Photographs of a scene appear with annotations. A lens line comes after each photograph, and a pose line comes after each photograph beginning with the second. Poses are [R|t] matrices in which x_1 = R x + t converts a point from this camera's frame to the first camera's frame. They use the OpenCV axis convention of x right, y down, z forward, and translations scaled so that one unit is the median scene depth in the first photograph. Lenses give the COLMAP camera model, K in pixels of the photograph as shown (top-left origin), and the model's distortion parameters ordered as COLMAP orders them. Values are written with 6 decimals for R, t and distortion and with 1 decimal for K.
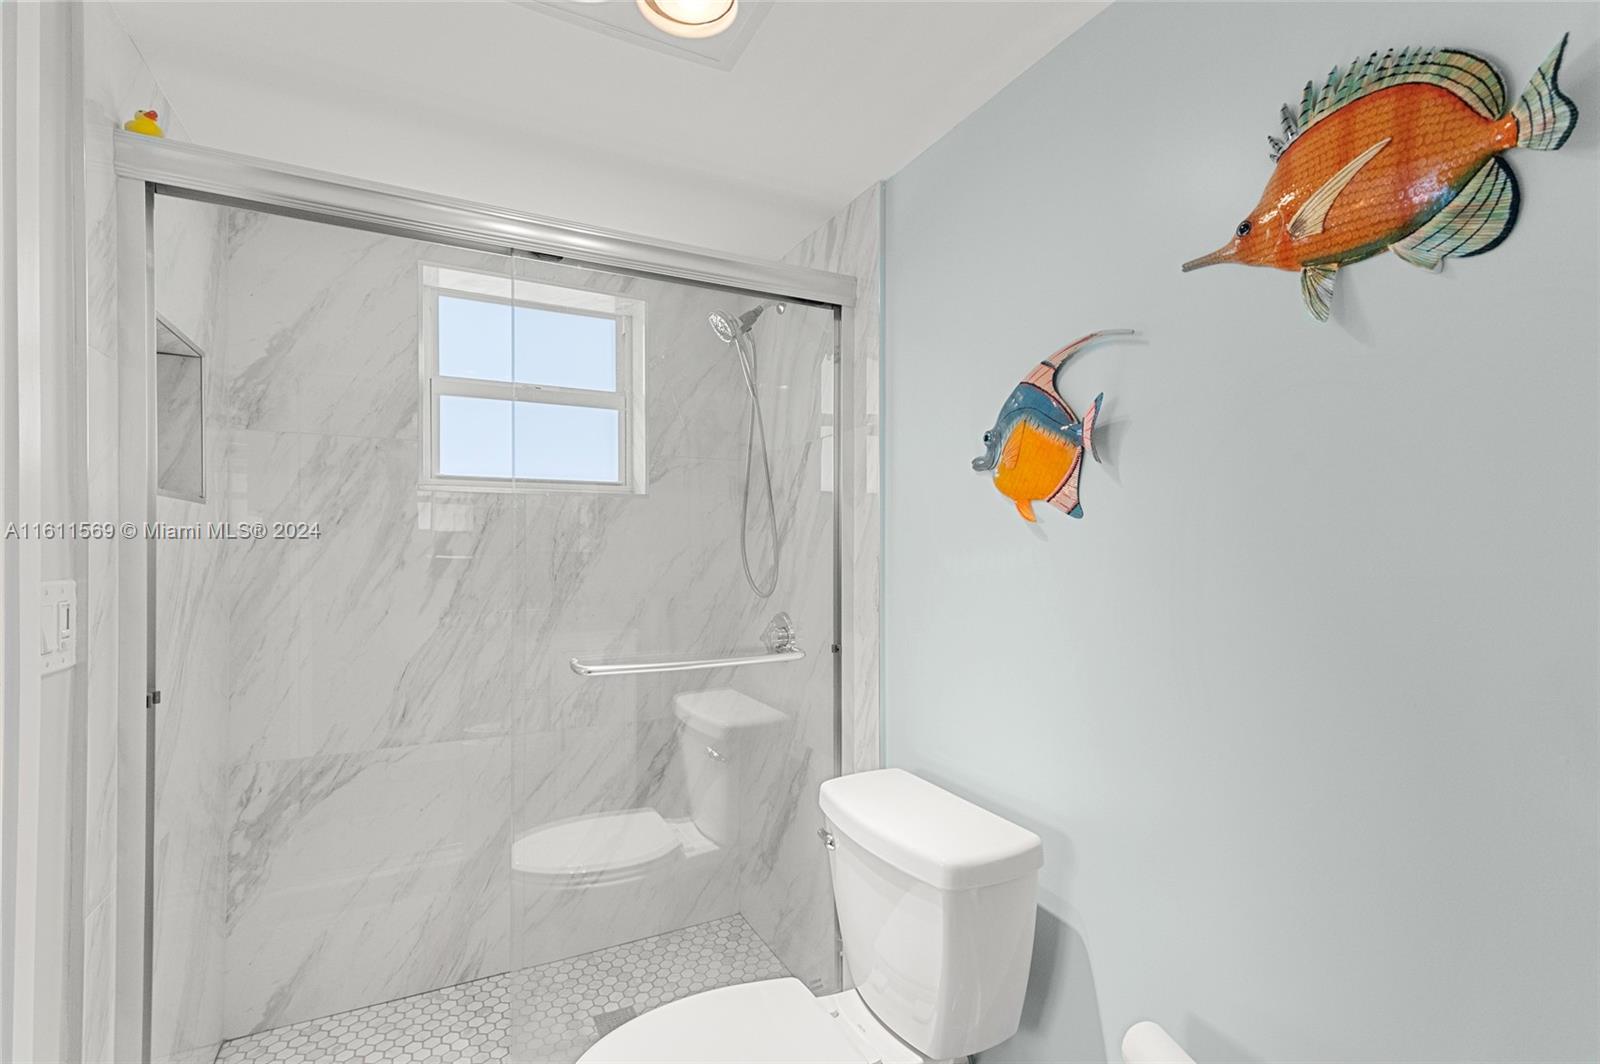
lens RADIAL K [[734.5, 0, 794.3], [0, 734.5, 522.4], [0, 0, 1]] dist [0.026149, -0.000882]
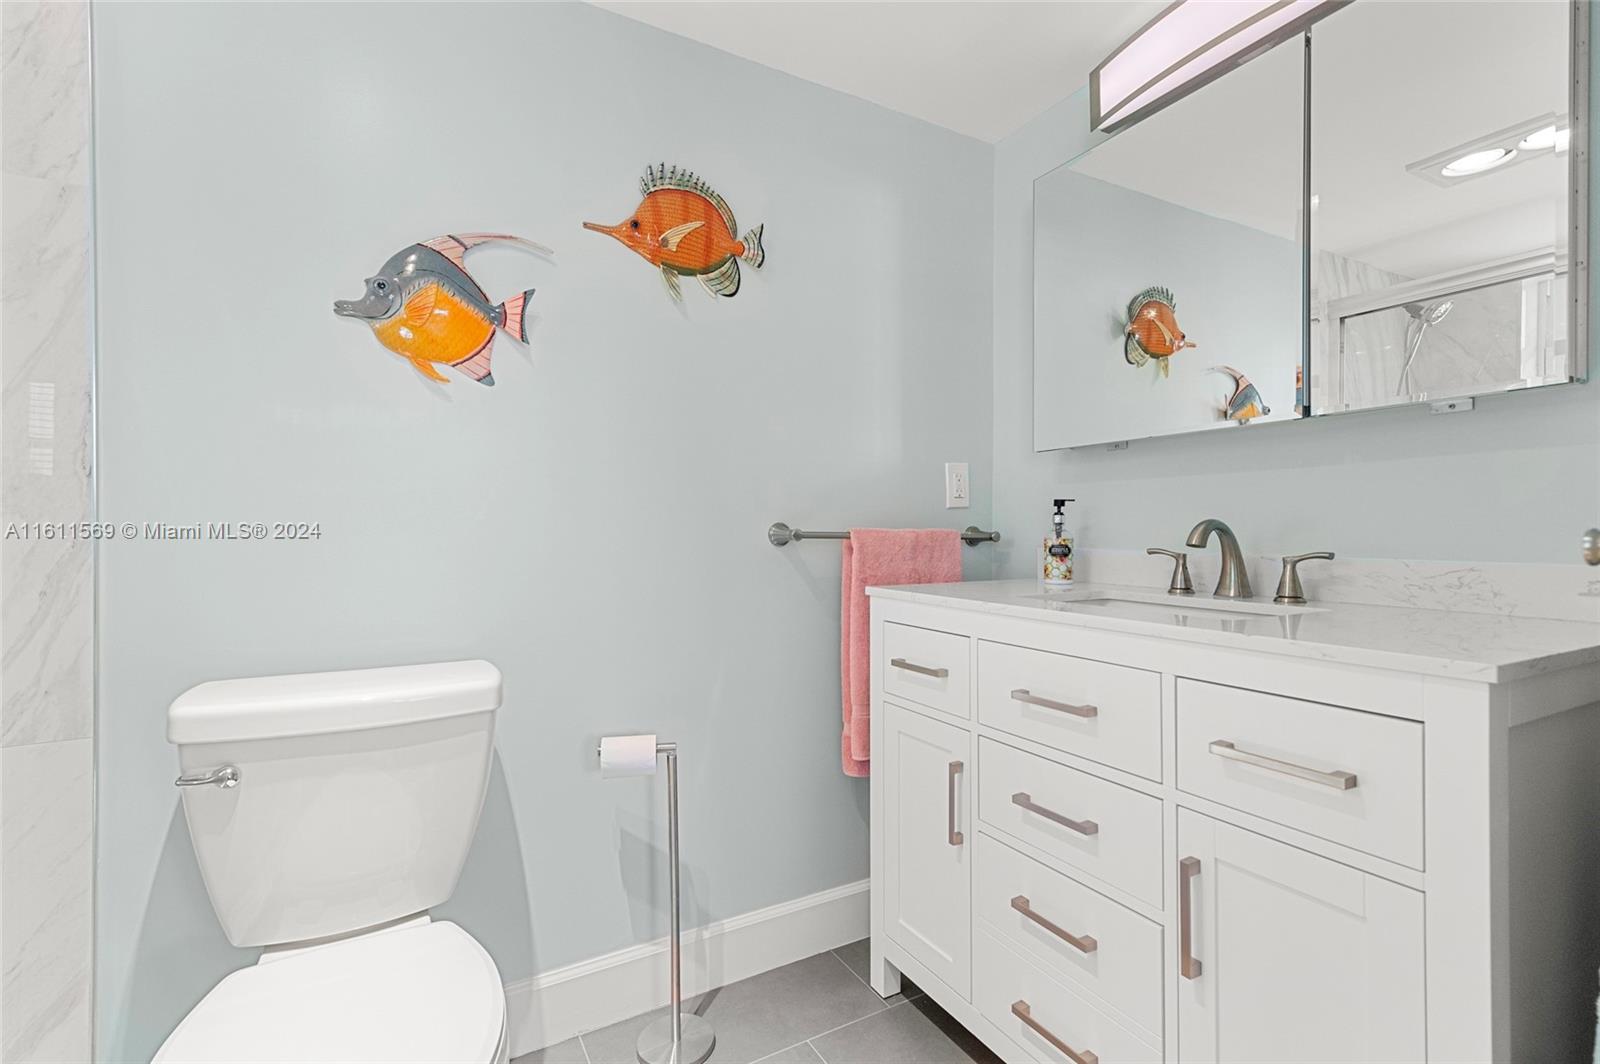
lens RADIAL K [[734.5, 0, 794.3], [0, 734.5, 522.4], [0, 0, 1]] dist [0.026149, -0.000882]
pose [[-0.060718, 0.008703, 0.998117, -1.026316], [-0.025757, 0.999615, -0.010283, 0.265650], [-0.997823, -0.026333, -0.060470, 0.732227]]
